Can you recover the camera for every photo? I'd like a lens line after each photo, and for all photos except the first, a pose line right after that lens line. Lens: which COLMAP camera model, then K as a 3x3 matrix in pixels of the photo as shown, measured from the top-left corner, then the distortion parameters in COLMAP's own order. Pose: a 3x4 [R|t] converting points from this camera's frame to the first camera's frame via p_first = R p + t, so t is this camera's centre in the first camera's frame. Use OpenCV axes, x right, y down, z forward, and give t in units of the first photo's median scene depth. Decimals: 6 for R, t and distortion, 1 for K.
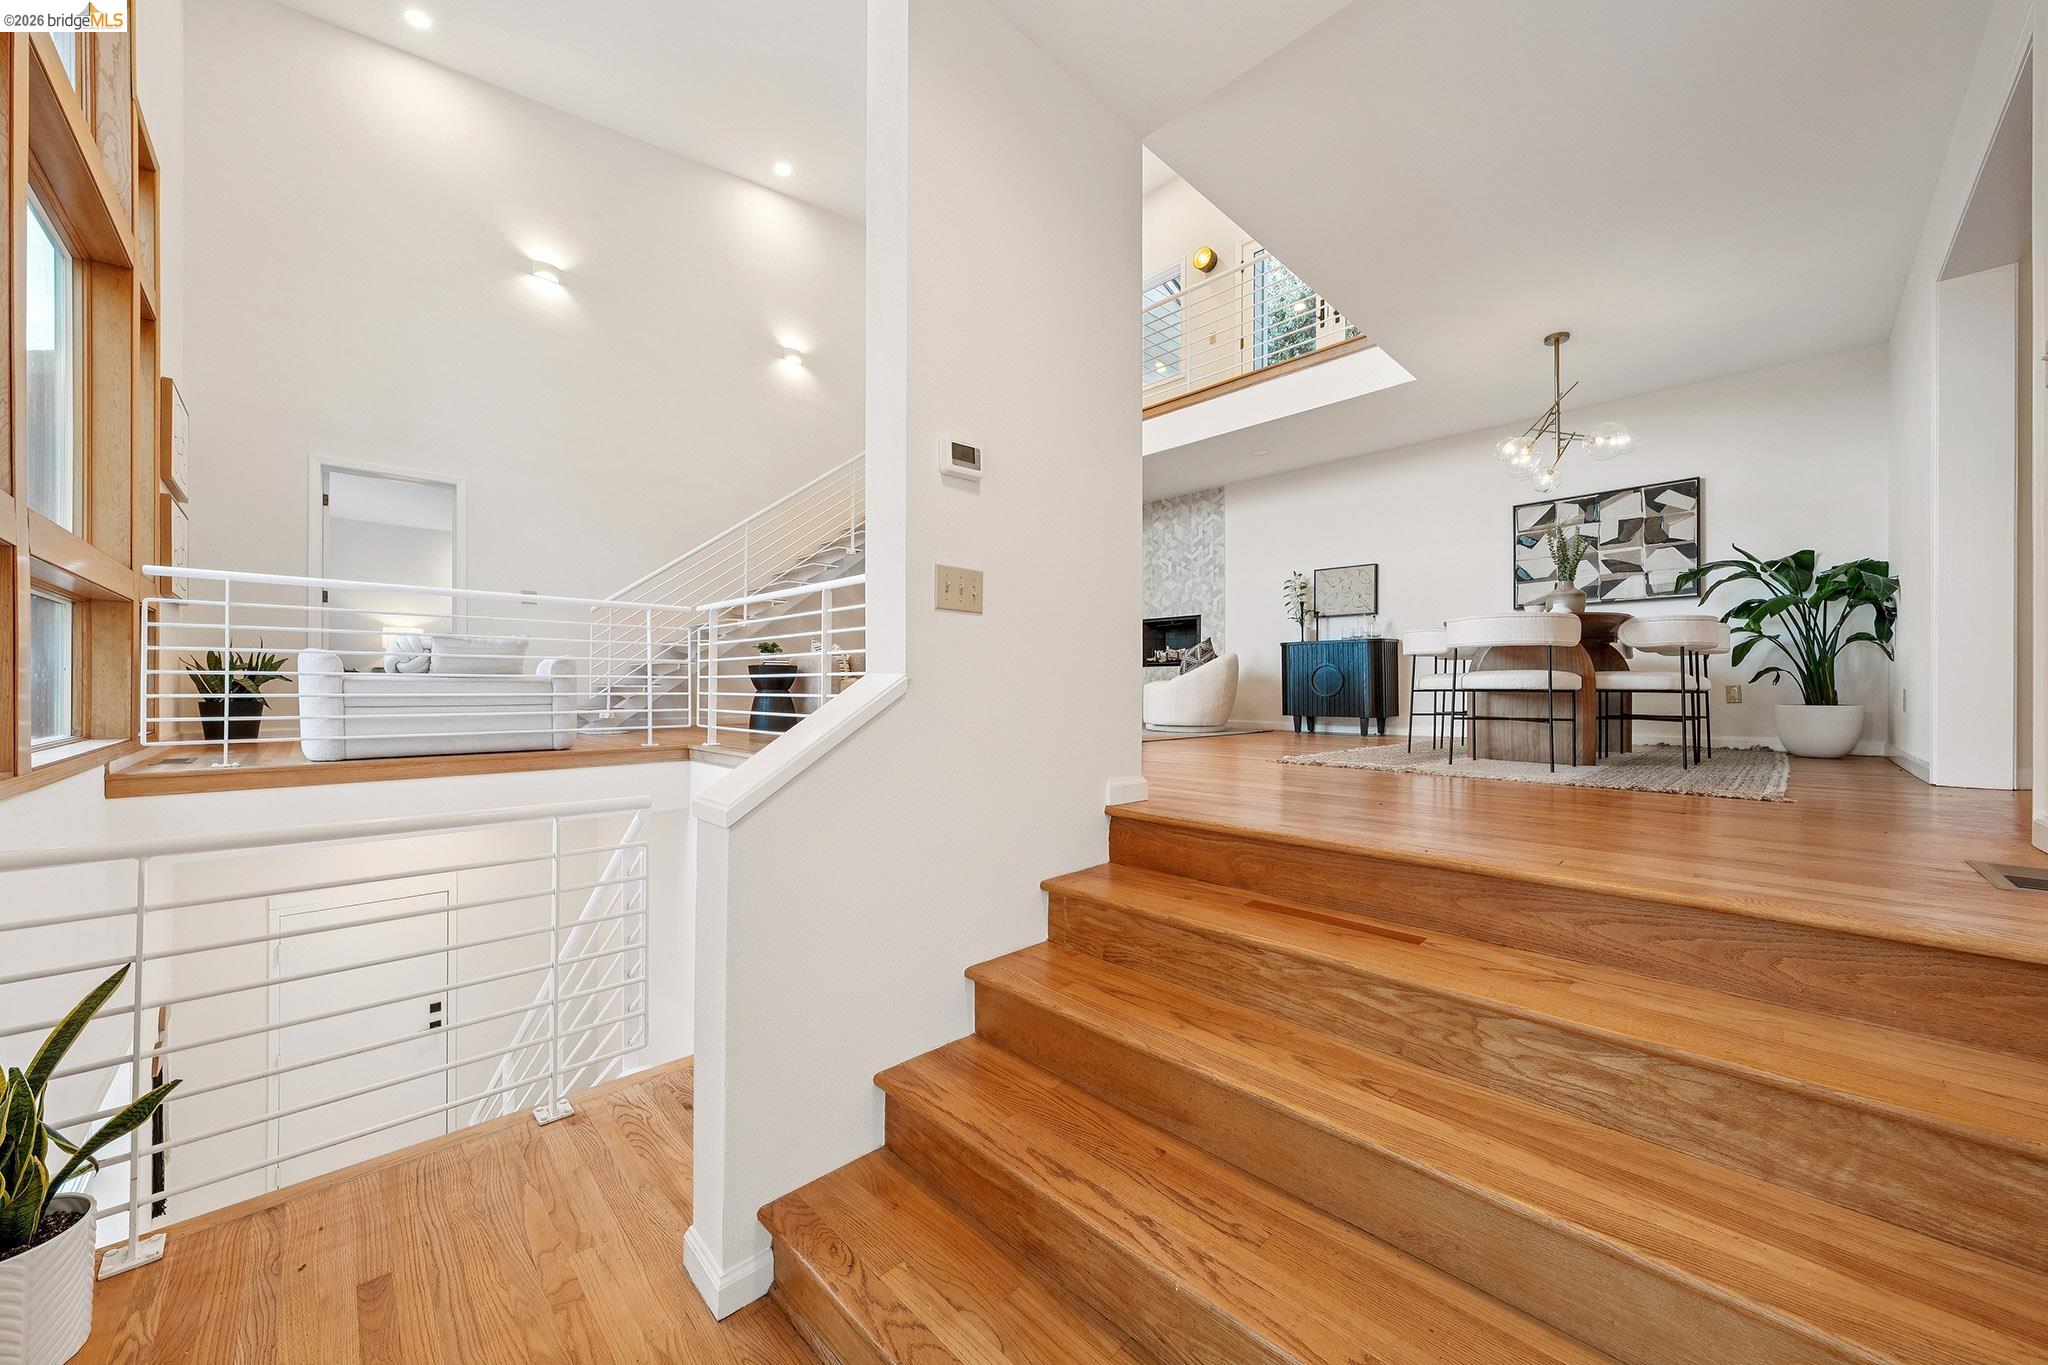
lens RADIAL K [[734.2, 0, 1023.3], [0, 734.2, 687.9], [0, 0, 1]] dist [0.001708, -0.000127]
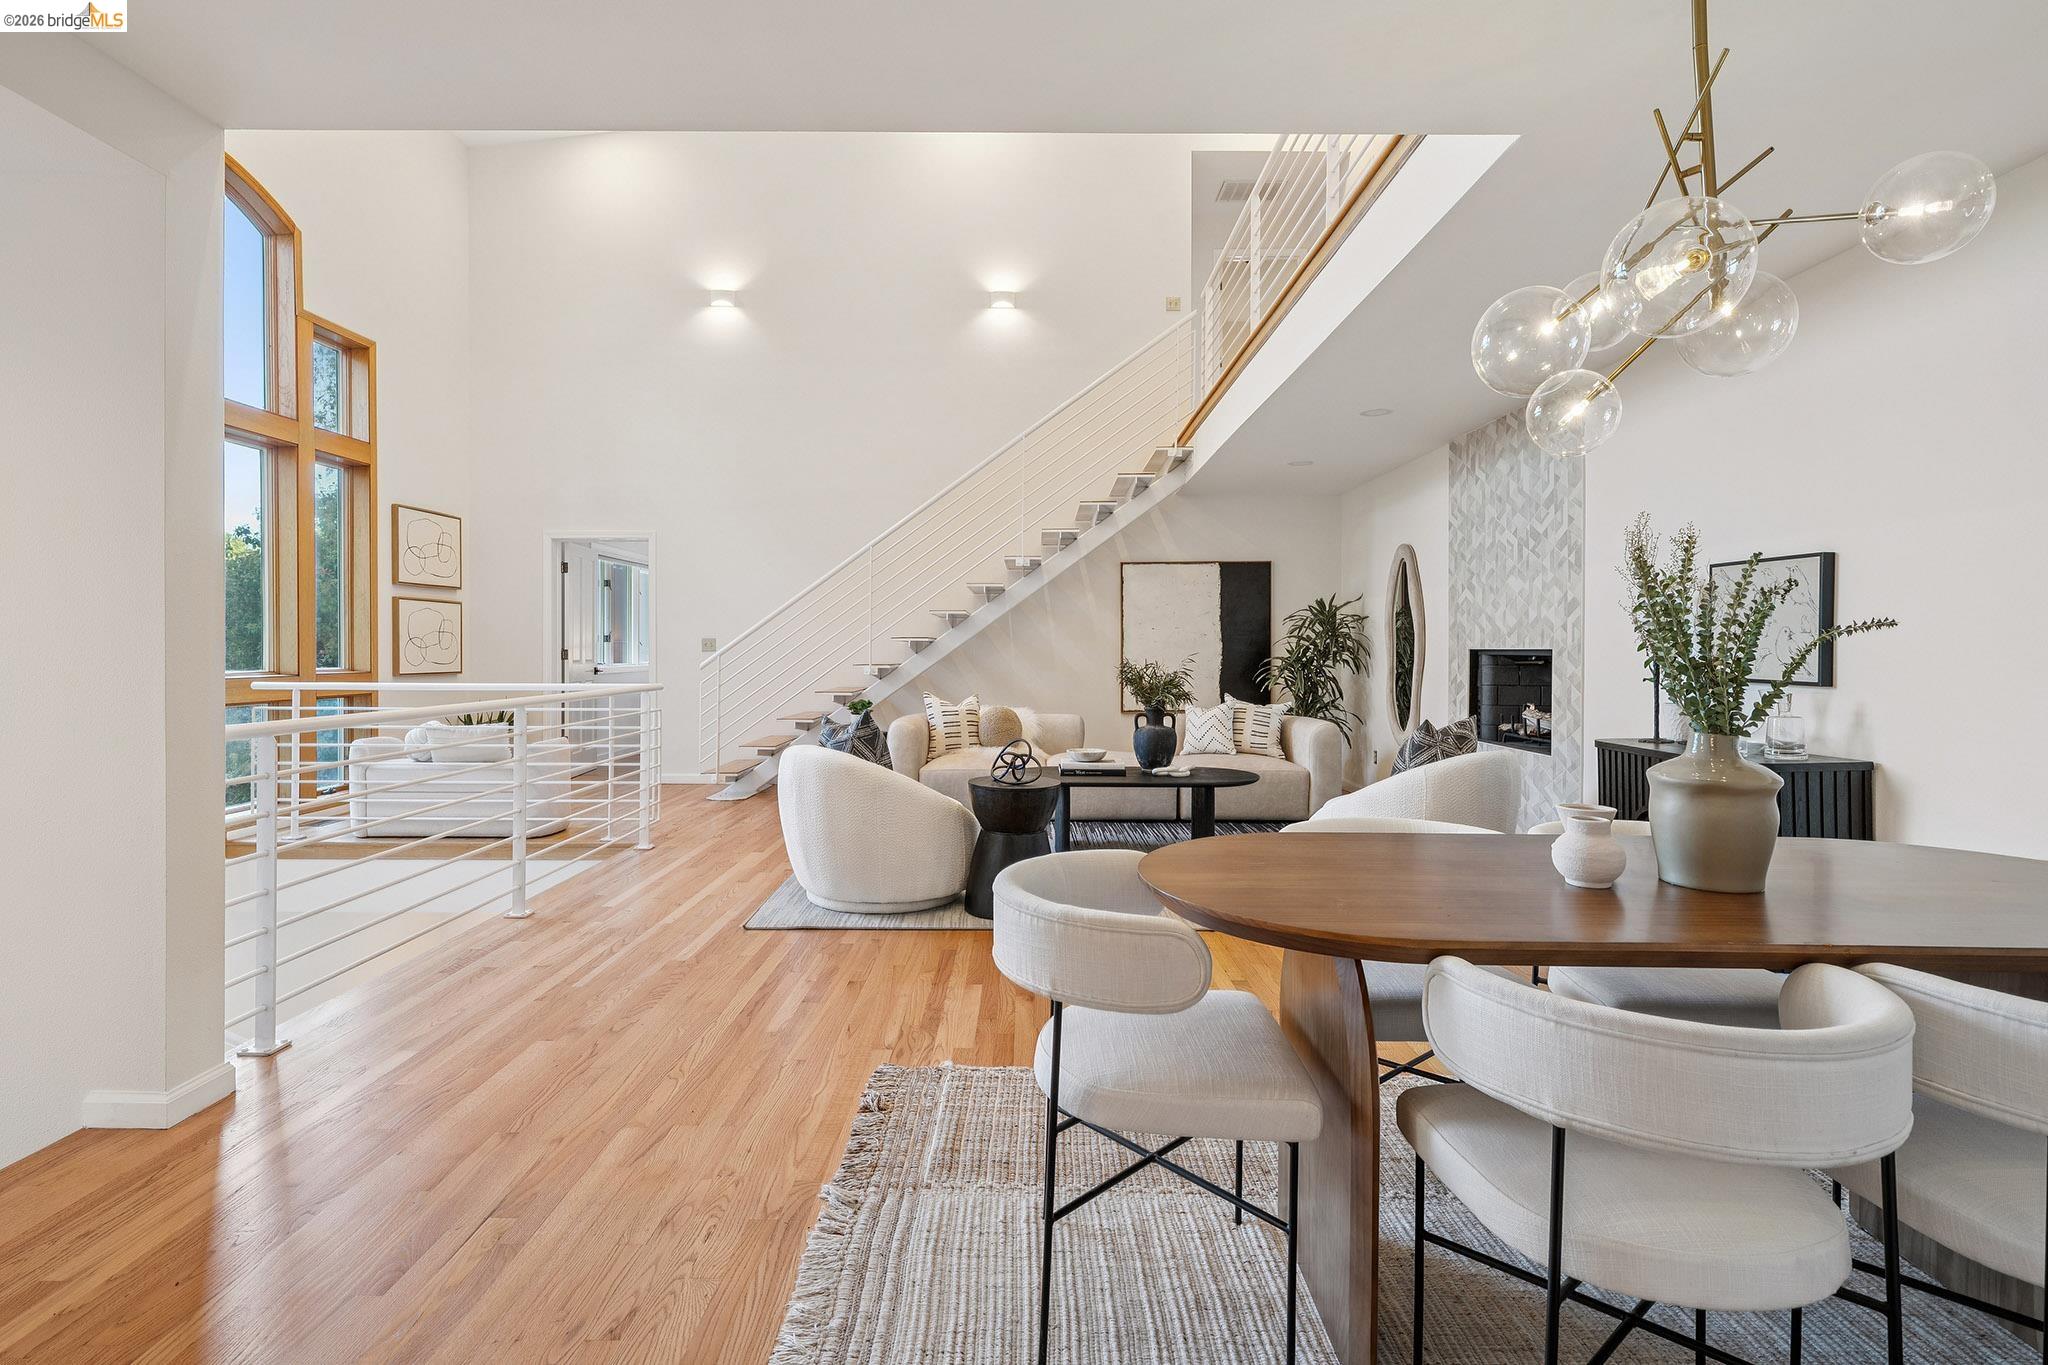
lens RADIAL K [[1014.8, 0, 1027.5], [0, 1014.8, 654.3], [0, 0, 1]] dist [0.008890, 0.001216]
pose [[0.716583, 0.006519, -0.697471, 0.672648], [-0.004139, 0.999978, 0.005094, -0.143960], [0.697490, -0.000764, 0.716594, 0.415033]]
